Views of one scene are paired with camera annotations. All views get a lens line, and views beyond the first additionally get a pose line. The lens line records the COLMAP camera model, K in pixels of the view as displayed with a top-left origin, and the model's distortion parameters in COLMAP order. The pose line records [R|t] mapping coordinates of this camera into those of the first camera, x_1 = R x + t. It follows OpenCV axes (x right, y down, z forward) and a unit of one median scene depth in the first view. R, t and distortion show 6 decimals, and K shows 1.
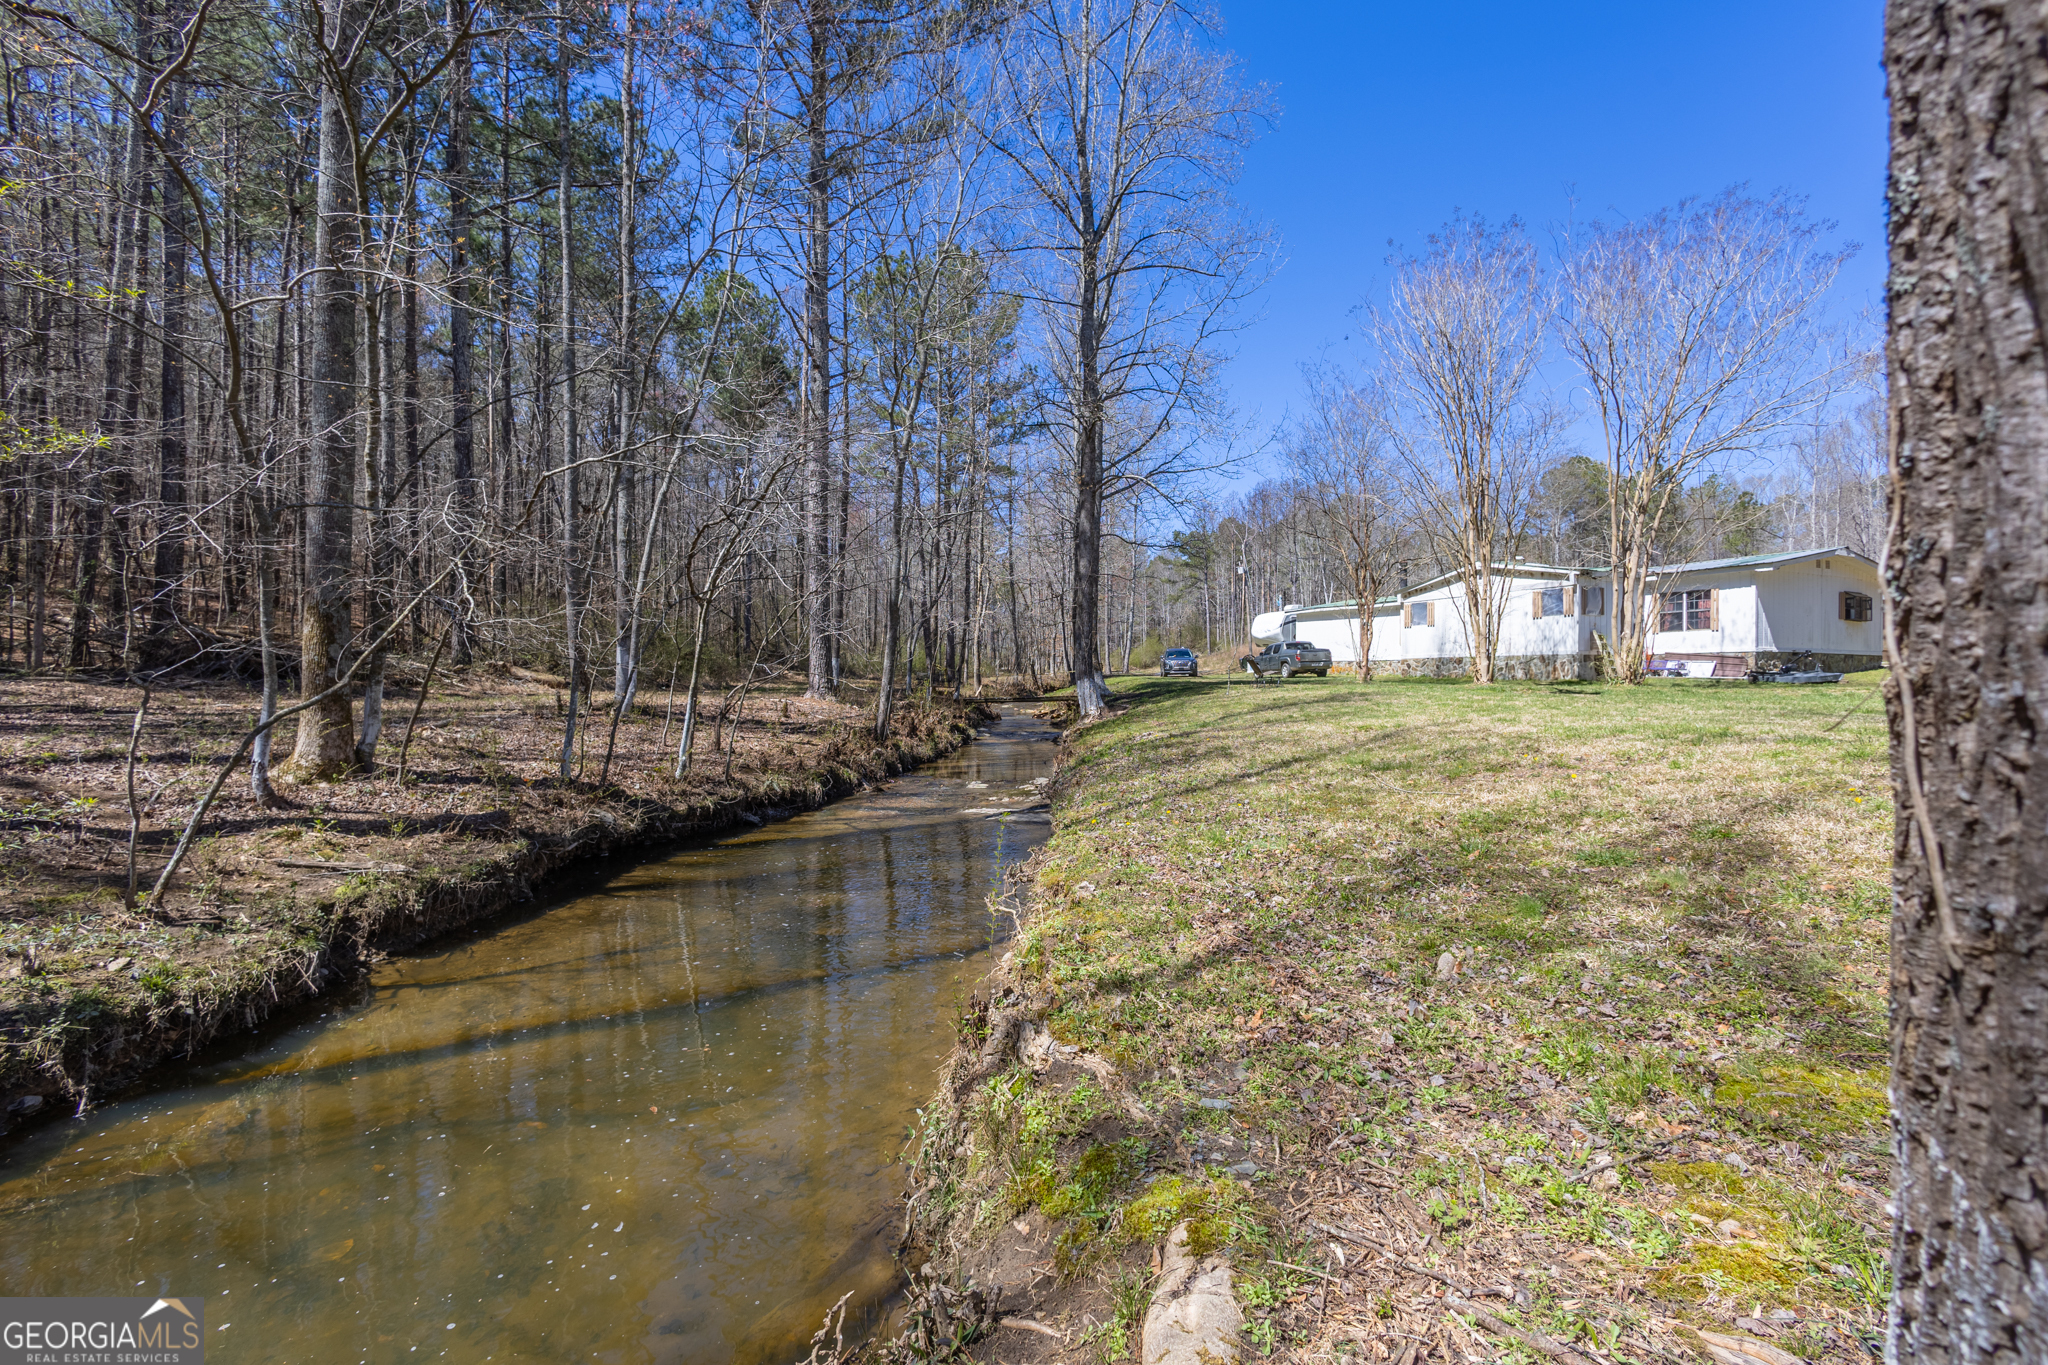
lens RADIAL K [[872.4, 0, 1025.1], [0, 872.4, 683.8], [0, 0, 1]] dist [-0.003385, -0.000323]
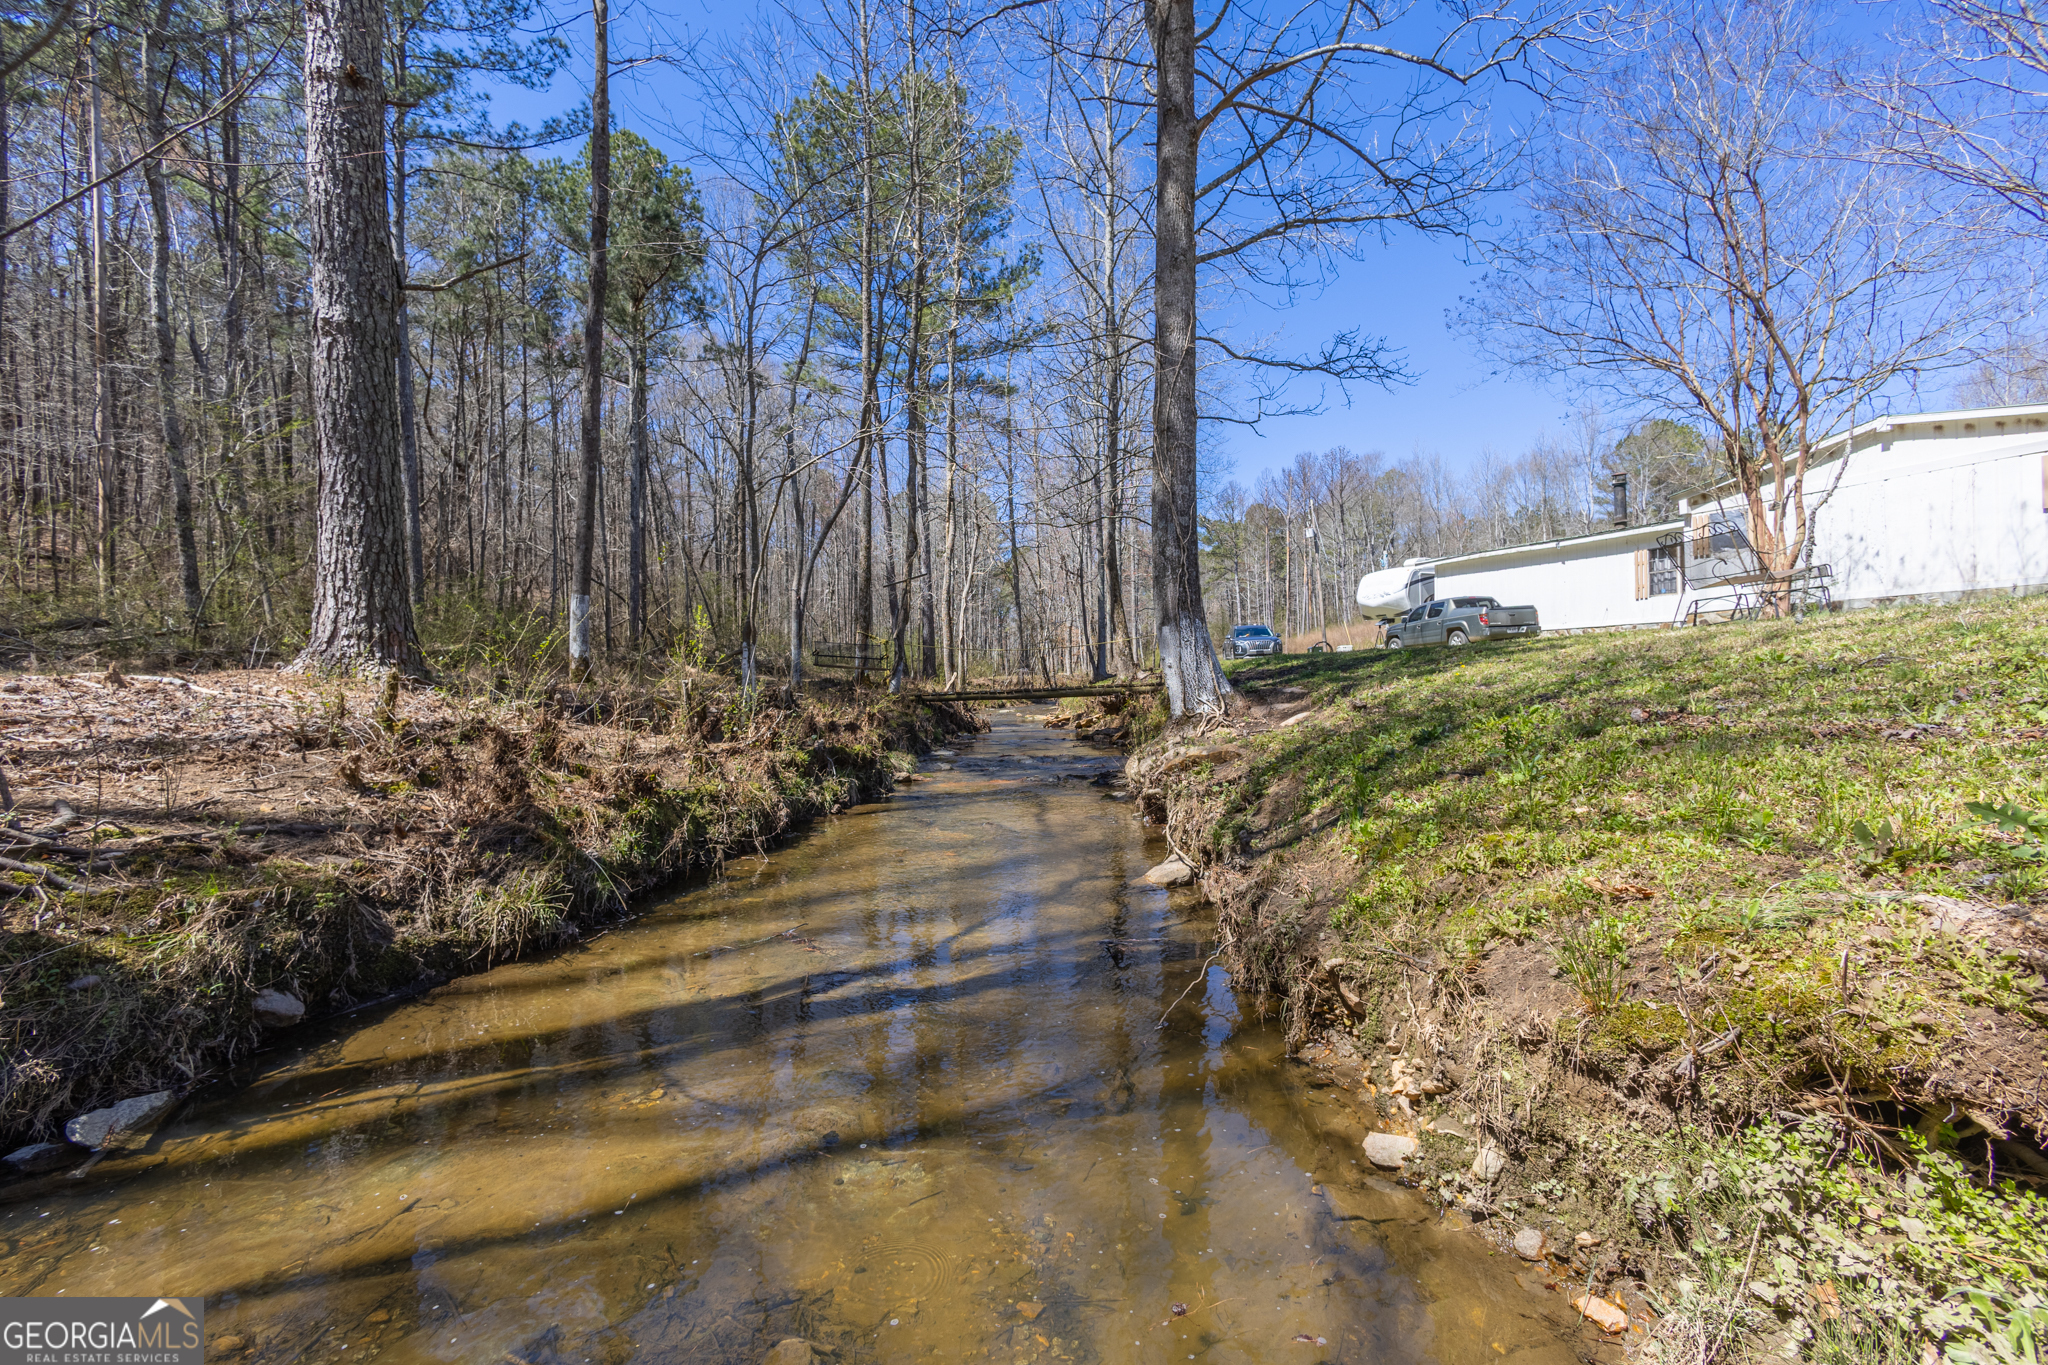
lens RADIAL K [[872.4, 0, 1022.4], [0, 872.4, 686.4], [0, 0, 1]] dist [-0.003385, -0.000323]
pose [[0.999720, -0.017761, -0.015607, 0.003467], [0.017627, 0.999807, -0.008659, 0.014771], [0.015758, 0.008382, 0.999841, 0.378273]]
